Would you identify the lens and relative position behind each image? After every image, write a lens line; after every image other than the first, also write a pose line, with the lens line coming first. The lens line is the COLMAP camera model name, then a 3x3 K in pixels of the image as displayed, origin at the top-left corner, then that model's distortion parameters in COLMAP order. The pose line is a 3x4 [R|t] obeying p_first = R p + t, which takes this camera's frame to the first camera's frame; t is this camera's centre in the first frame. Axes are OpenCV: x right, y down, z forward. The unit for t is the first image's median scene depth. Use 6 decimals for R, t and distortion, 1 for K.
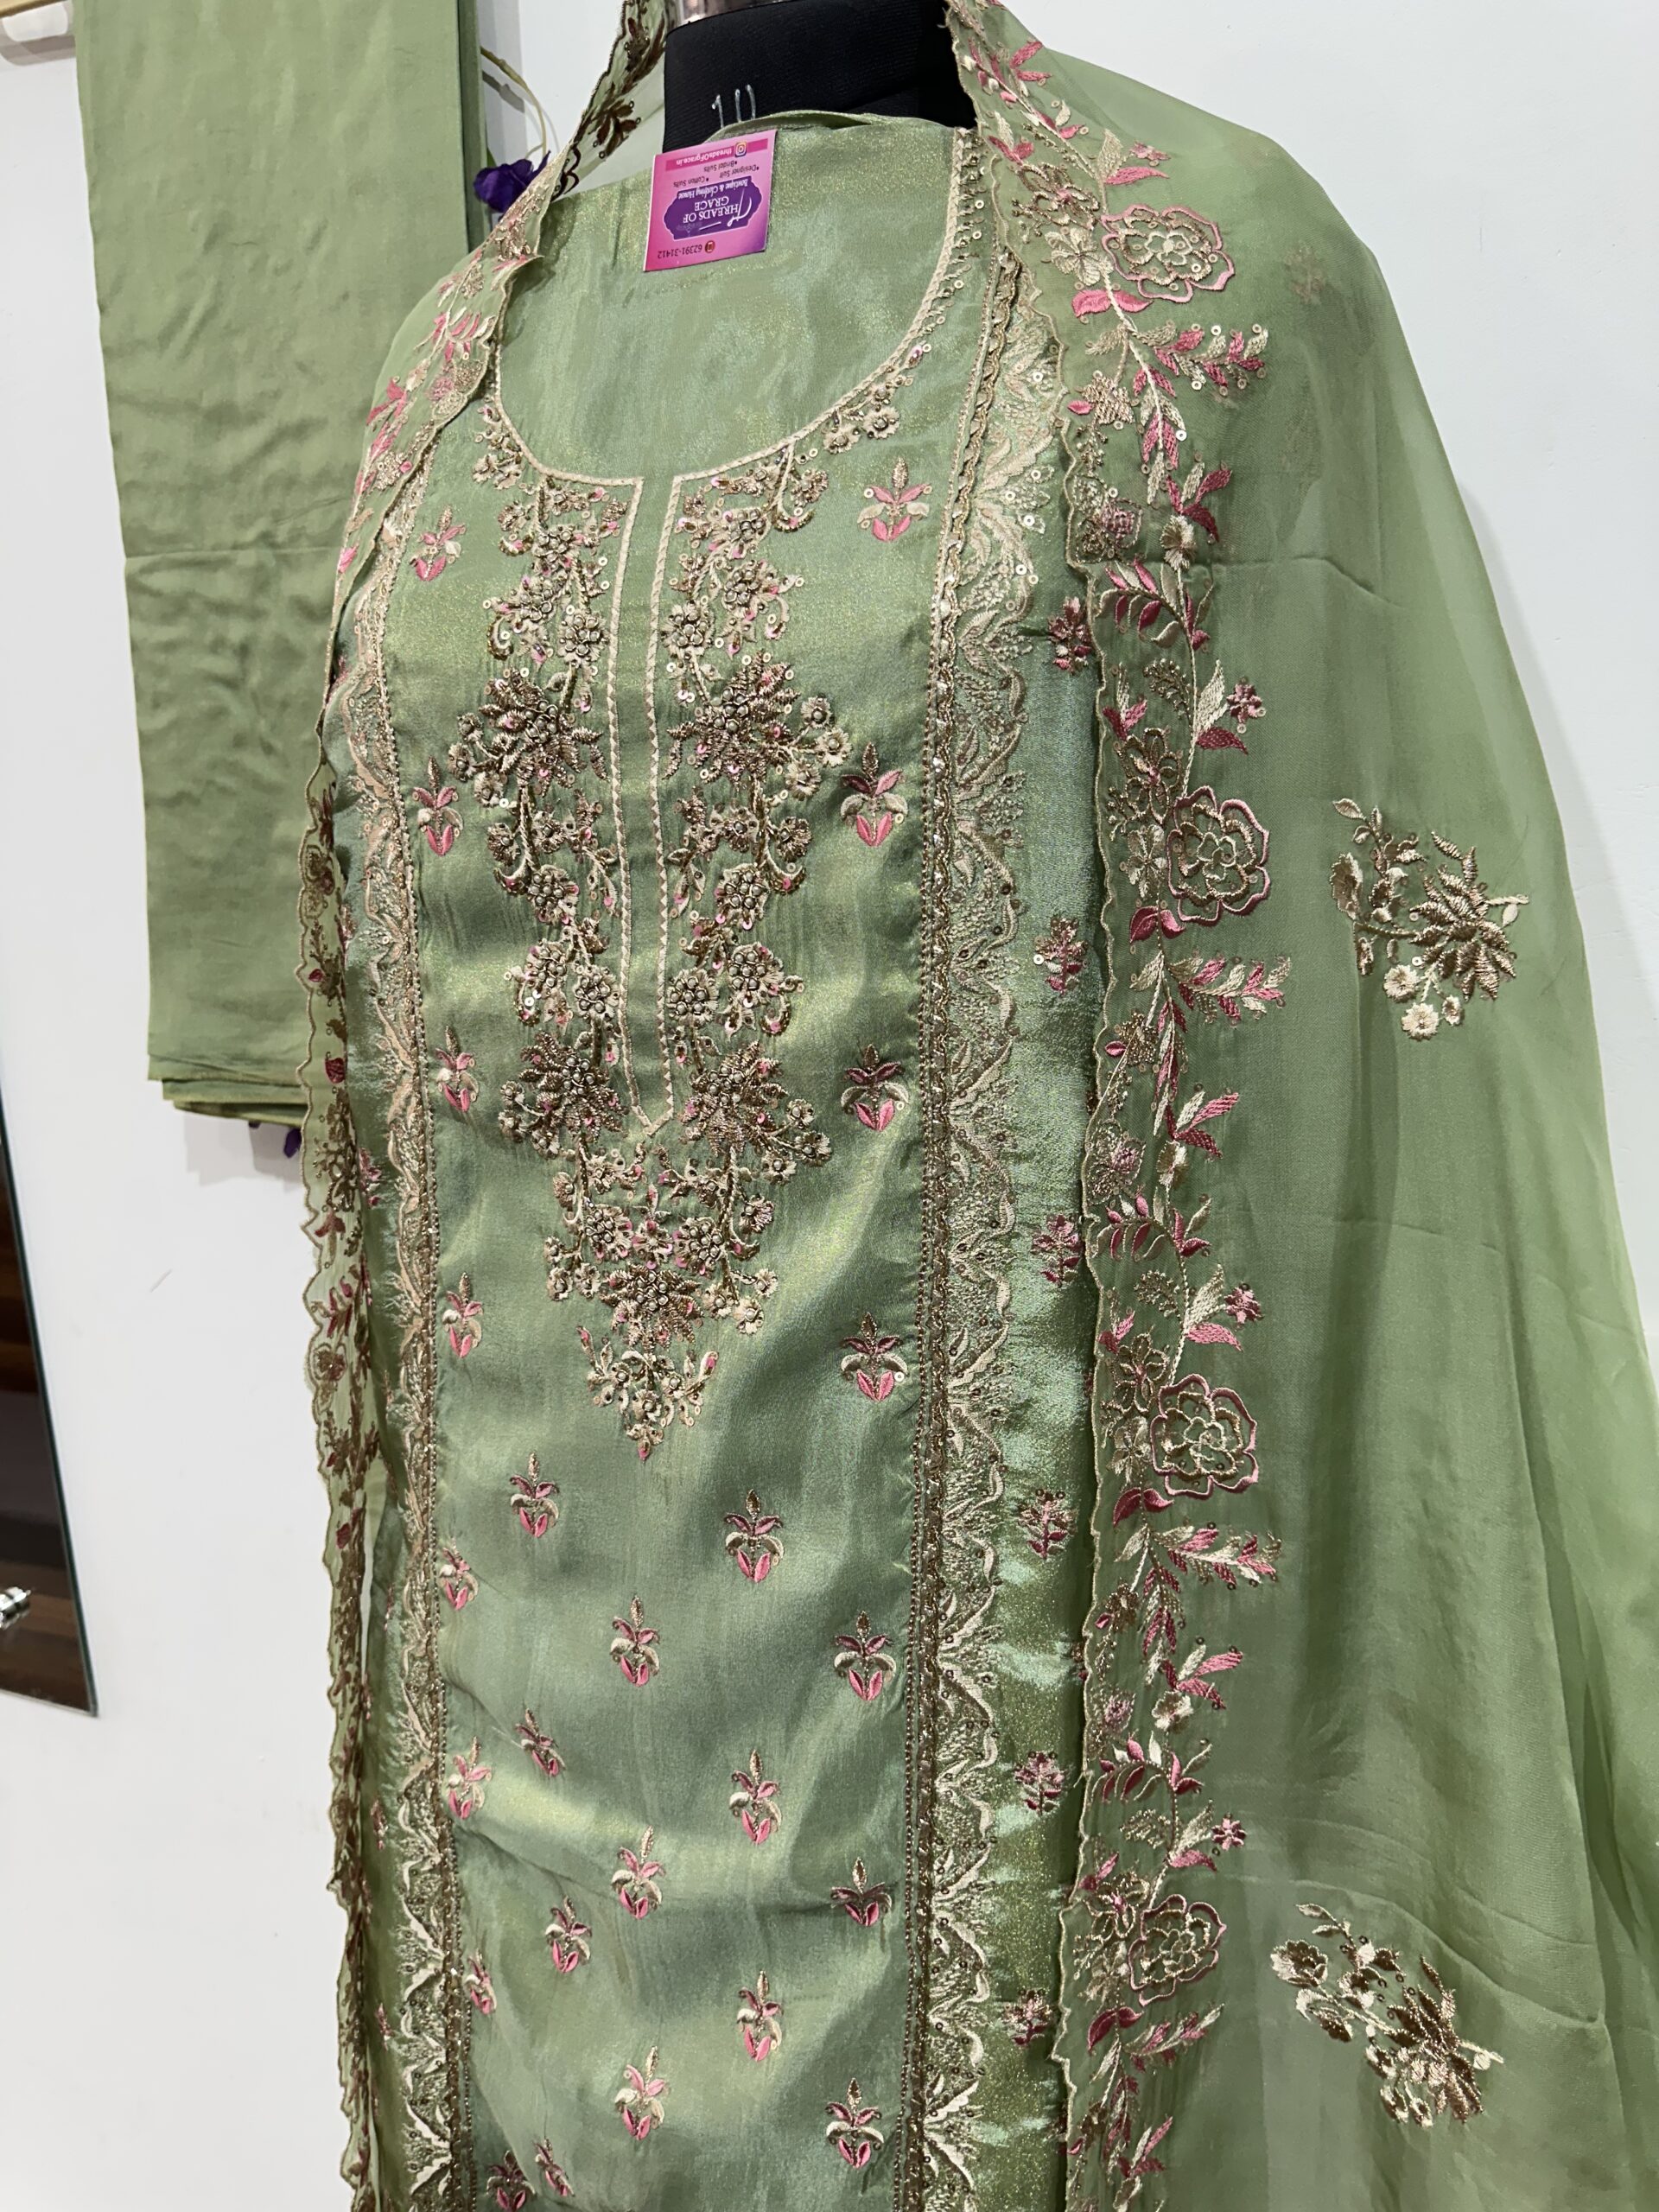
lens RADIAL K [[1586.7, 0, 830.3], [0, 1586.7, 1097.3], [0, 0, 1]] dist [0.088499, -0.158092]
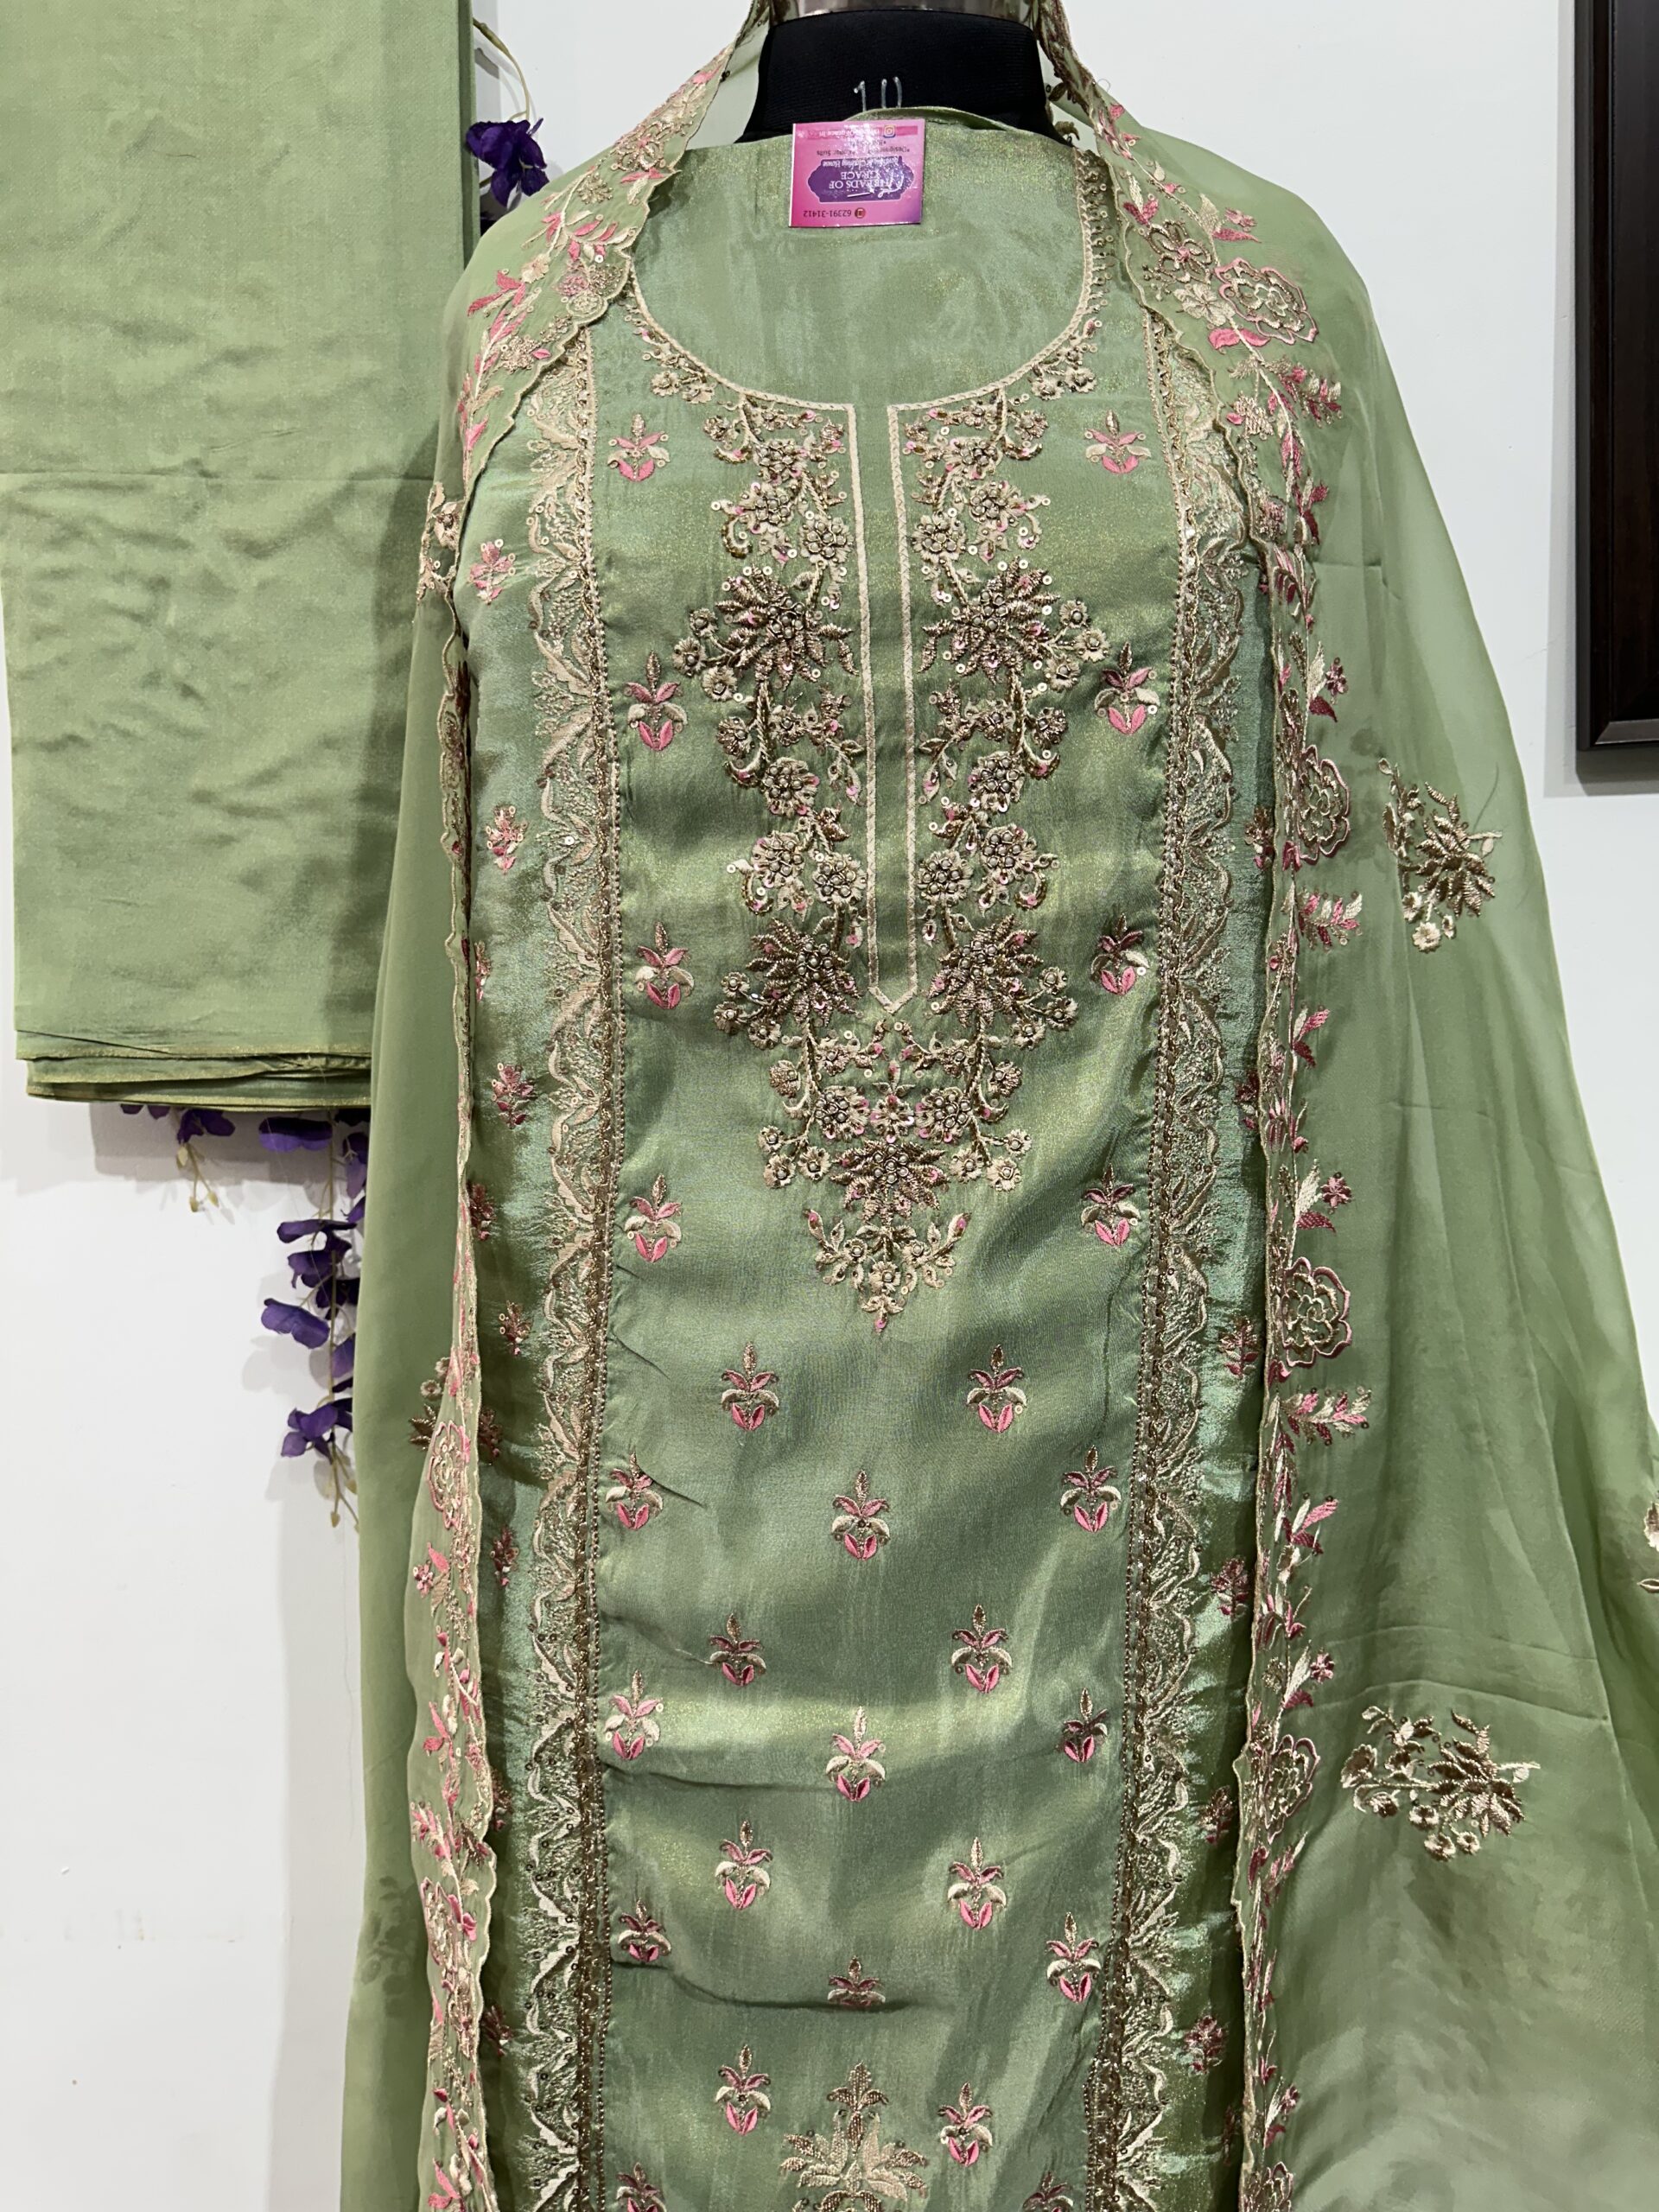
lens RADIAL K [[1586.7, 0, 830.3], [0, 1586.7, 1097.3], [0, 0, 1]] dist [0.088499, -0.158092]
pose [[0.929506, -0.034223, 0.367216, -0.539407], [0.059507, 0.996556, -0.057749, 0.137572], [-0.363975, 0.075530, 0.928341, 0.040625]]
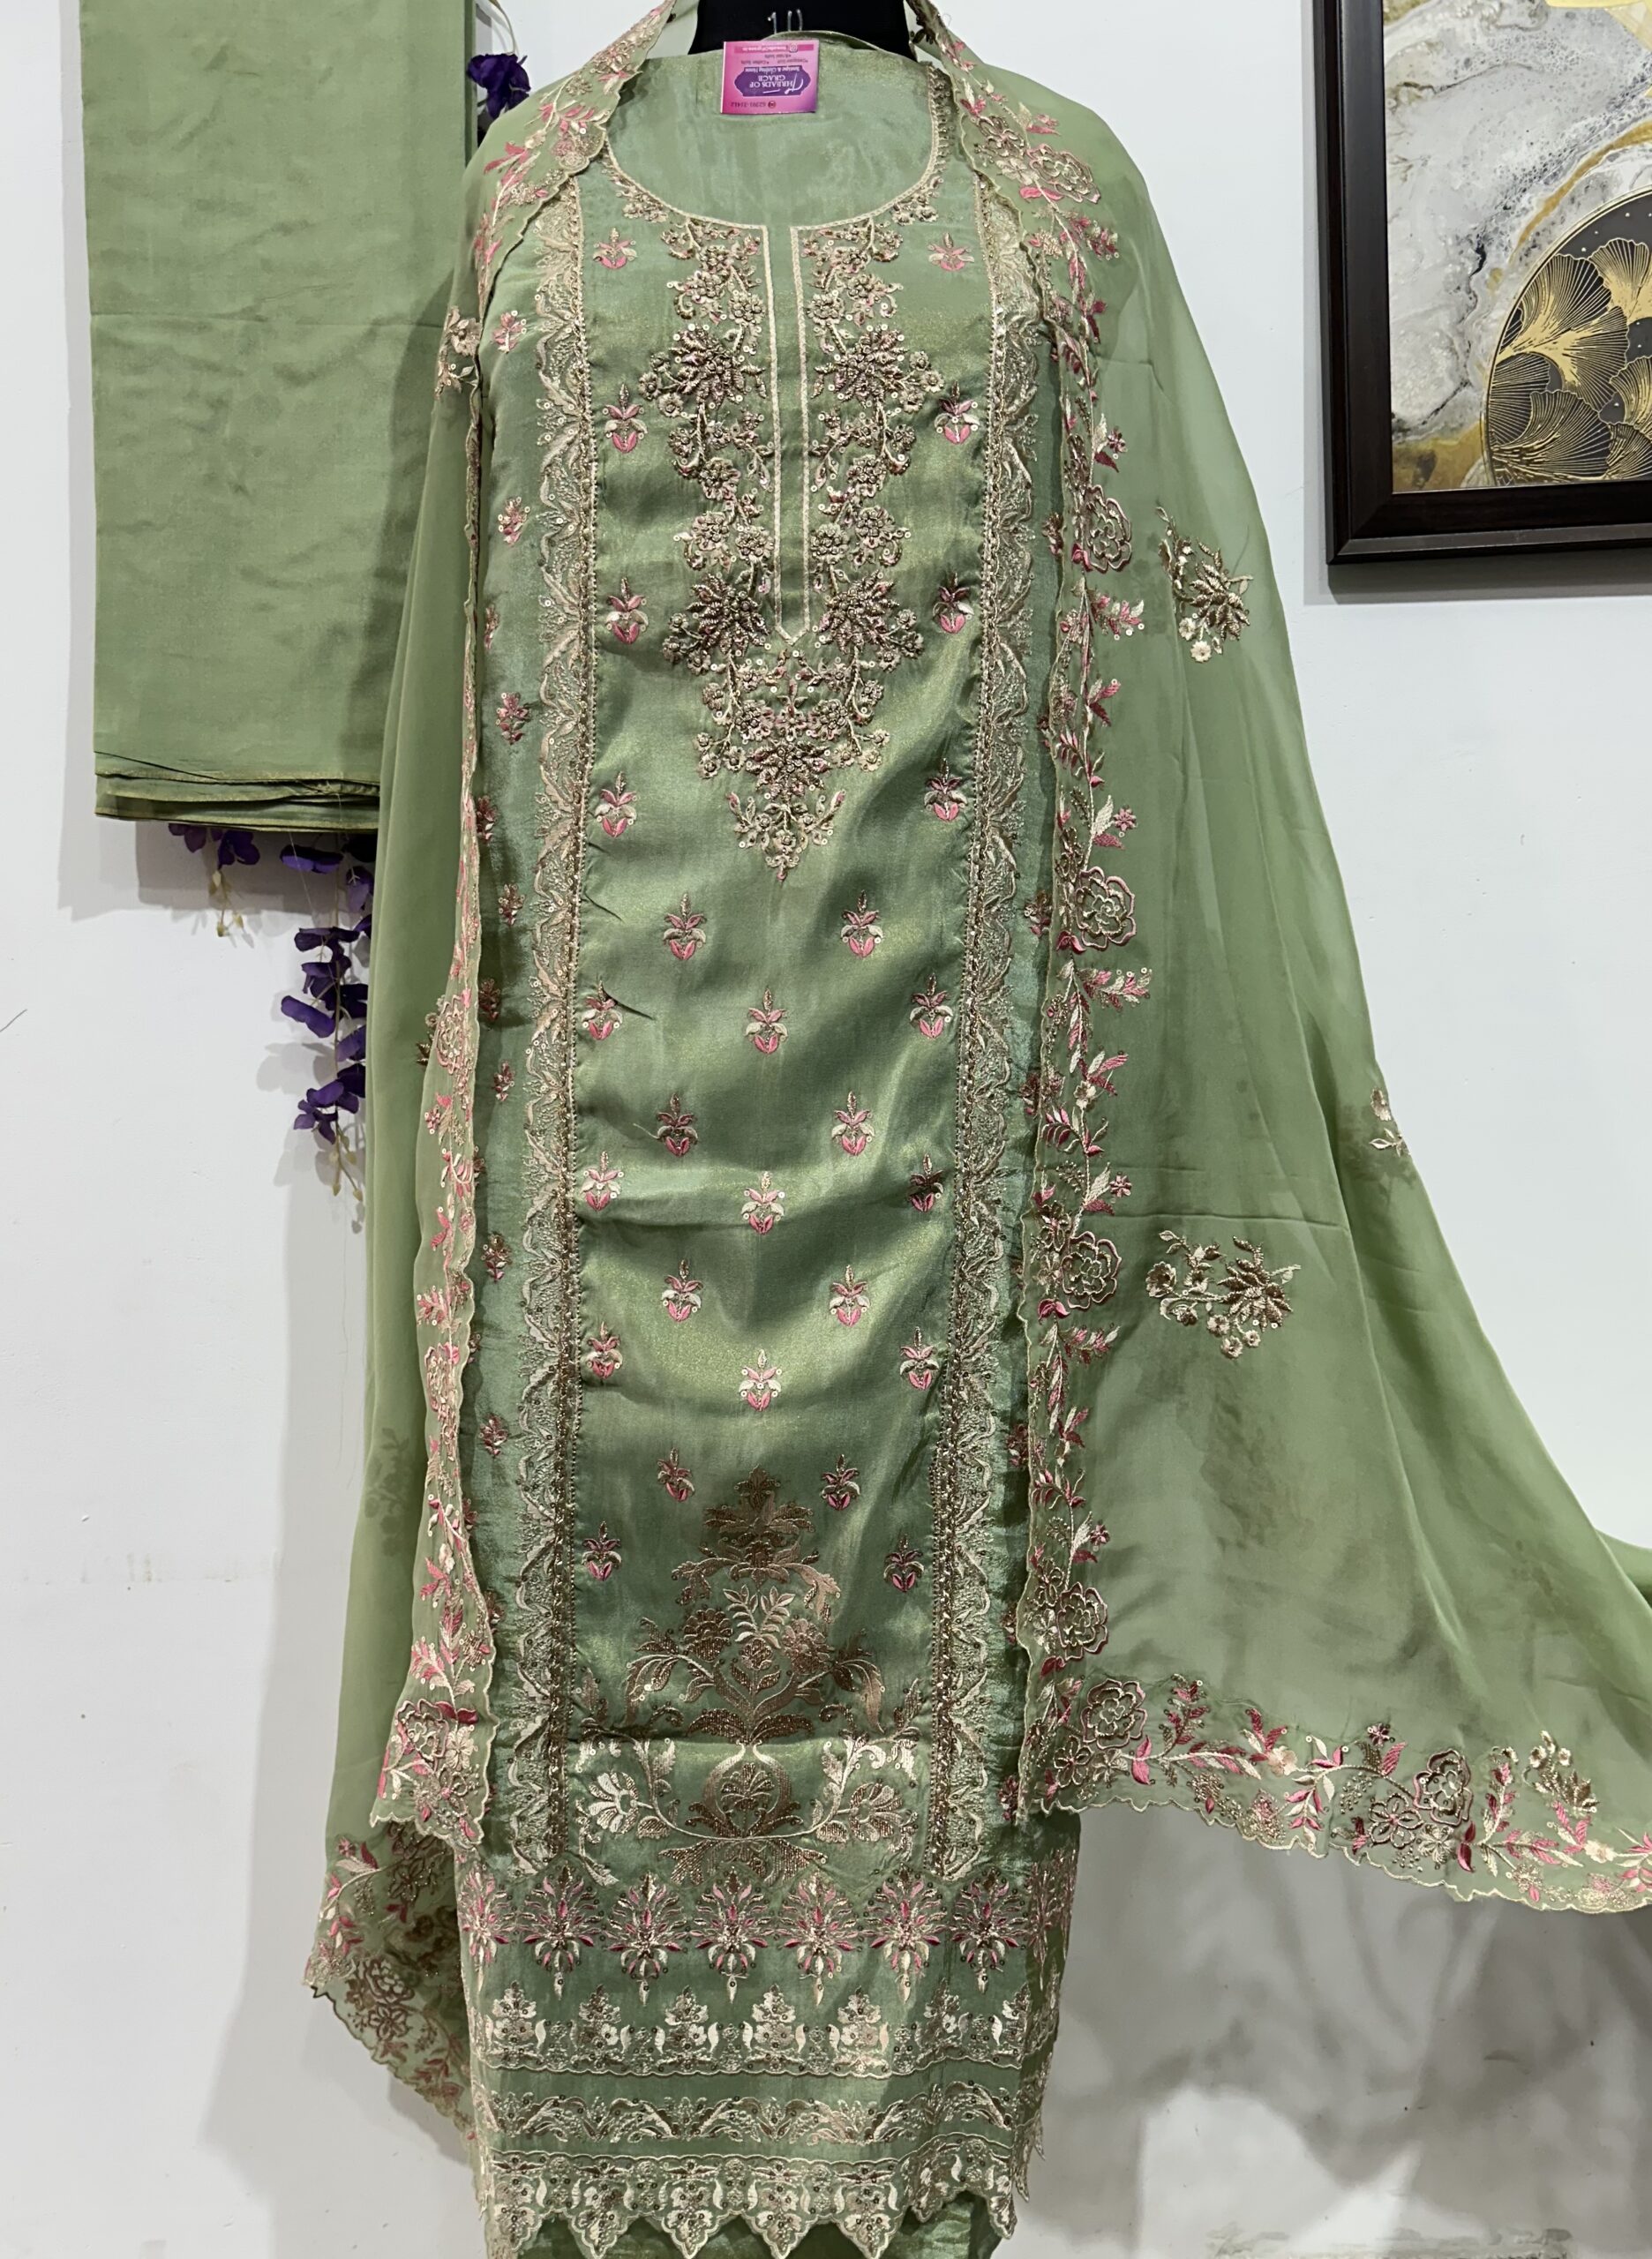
lens RADIAL K [[1780.7, 0, 803.5], [0, 1780.7, 1223.4], [0, 0, 1]] dist [0.023625, -0.039426]
pose [[0.915666, -0.011486, 0.401777, -0.771688], [0.056165, 0.993441, -0.099603, 0.721611], [-0.397997, 0.113769, 0.910305, -0.446282]]
